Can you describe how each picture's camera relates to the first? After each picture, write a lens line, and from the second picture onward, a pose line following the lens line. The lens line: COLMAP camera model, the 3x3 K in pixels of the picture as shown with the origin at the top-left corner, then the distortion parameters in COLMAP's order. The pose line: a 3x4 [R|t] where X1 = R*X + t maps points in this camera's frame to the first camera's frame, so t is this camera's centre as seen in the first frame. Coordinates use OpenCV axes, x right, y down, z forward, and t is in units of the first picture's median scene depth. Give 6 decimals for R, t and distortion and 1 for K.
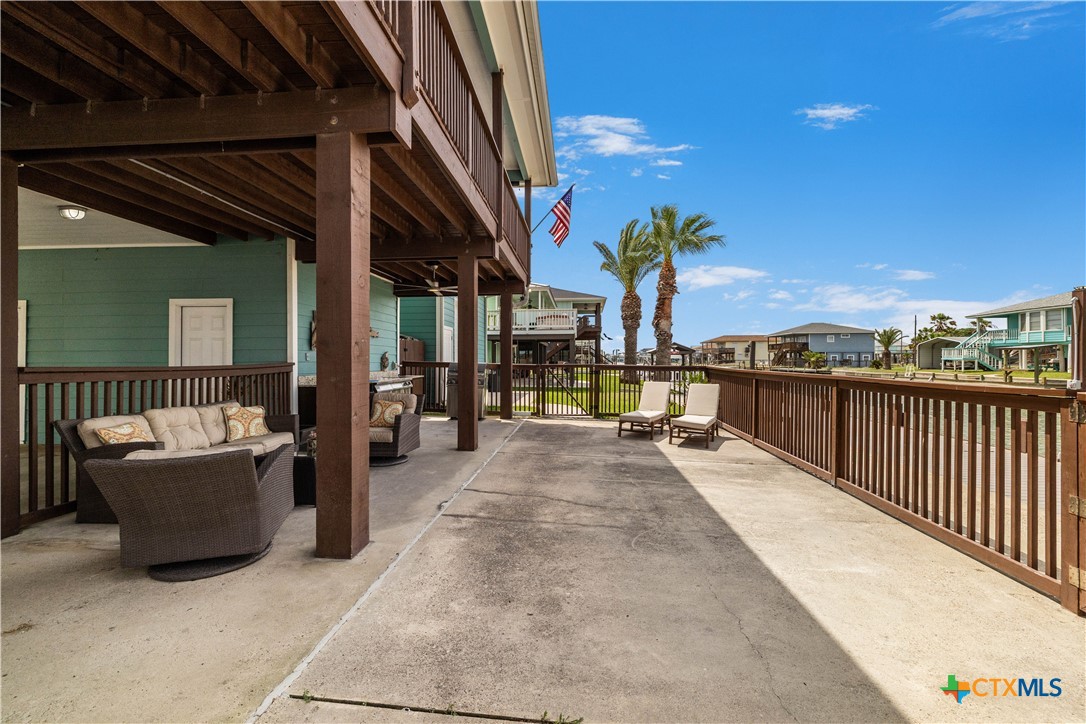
lens RADIAL K [[457.5, 0, 551.2], [0, 457.5, 362.0], [0, 0, 1]] dist [-0.000528, 0.000396]
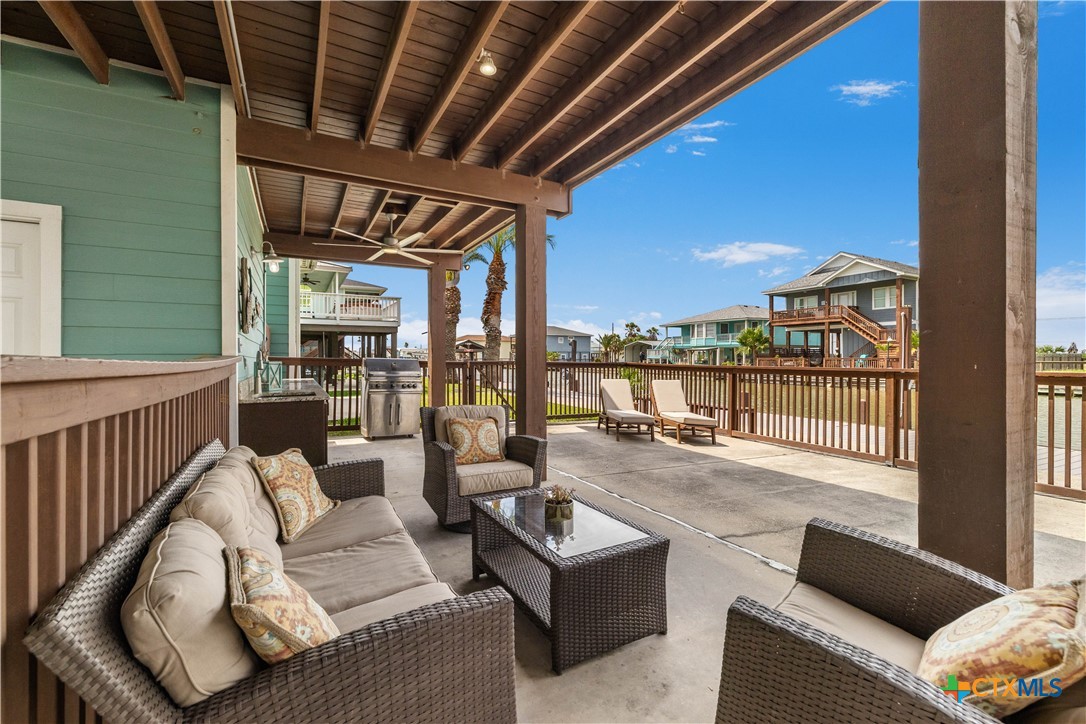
lens RADIAL K [[457.5, 0, 542.3], [0, 457.5, 362.0], [0, 0, 1]] dist [-0.000528, 0.000396]
pose [[0.843234, -0.003636, 0.537535, -0.184724], [0.002140, 0.999992, 0.003407, 0.002497], [-0.537543, -0.001723, 0.843235, 0.132550]]
